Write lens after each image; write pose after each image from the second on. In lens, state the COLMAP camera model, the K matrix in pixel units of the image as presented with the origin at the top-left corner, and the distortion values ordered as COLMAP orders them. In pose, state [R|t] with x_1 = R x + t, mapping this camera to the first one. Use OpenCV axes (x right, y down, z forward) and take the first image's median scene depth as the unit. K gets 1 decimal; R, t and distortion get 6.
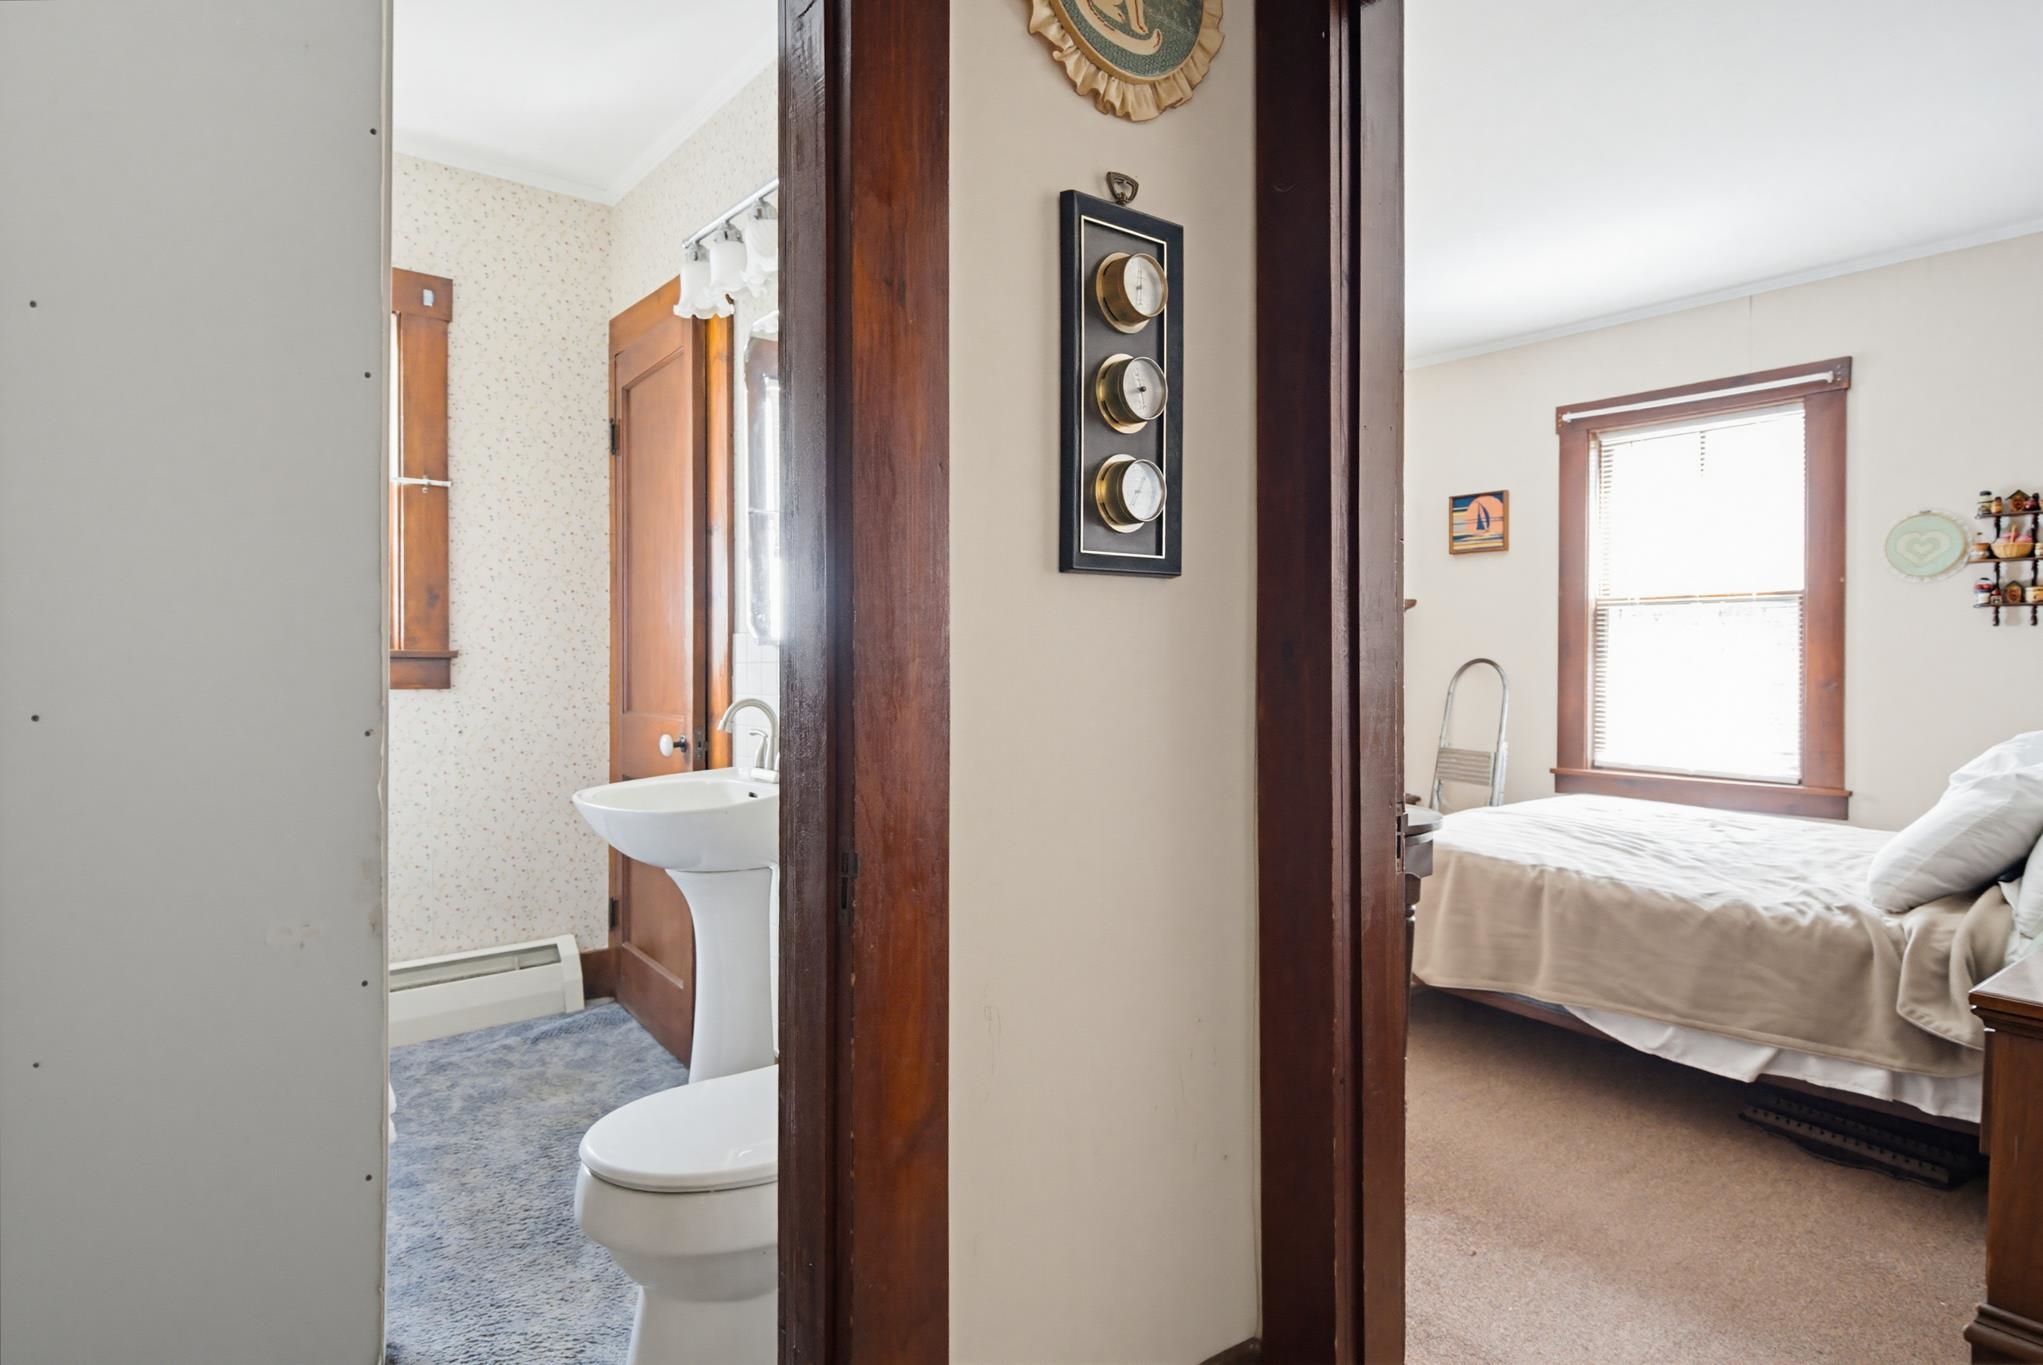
lens RADIAL K [[1119.0, 0, 1022.7], [0, 1119.0, 669.1], [0, 0, 1]] dist [0.002914, -0.001746]
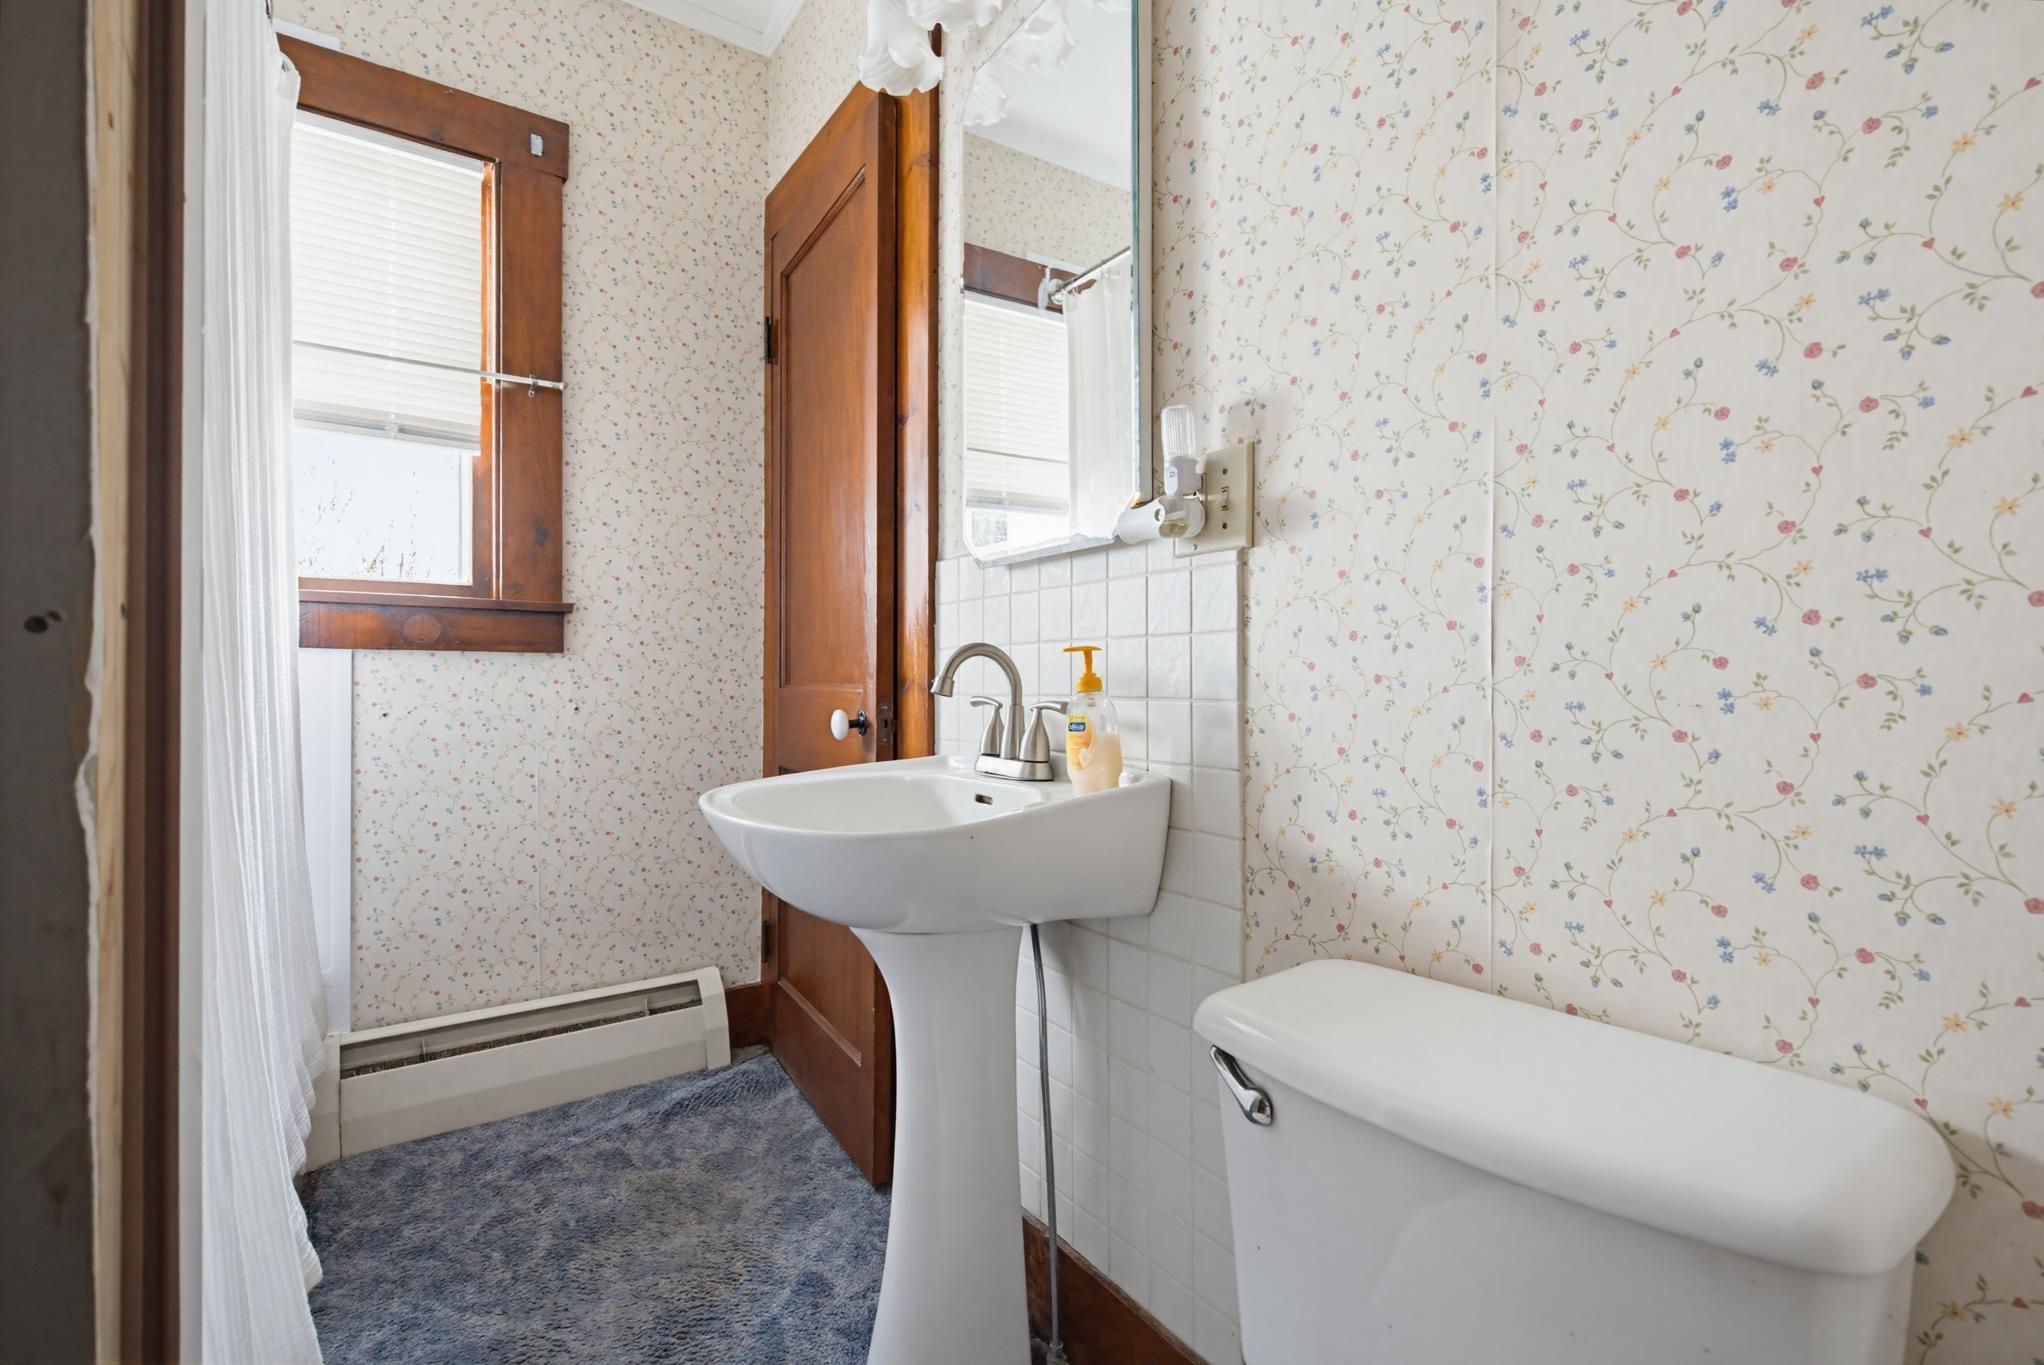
lens RADIAL K [[920.6, 0, 1022.0], [0, 920.6, 682.5], [0, 0, 1]] dist [-0.001643, -0.000077]
pose [[0.996257, 0.003330, -0.086380, -0.140552], [-0.003471, 0.999993, -0.001478, 0.038437], [0.086375, 0.001772, 0.996261, 0.395140]]
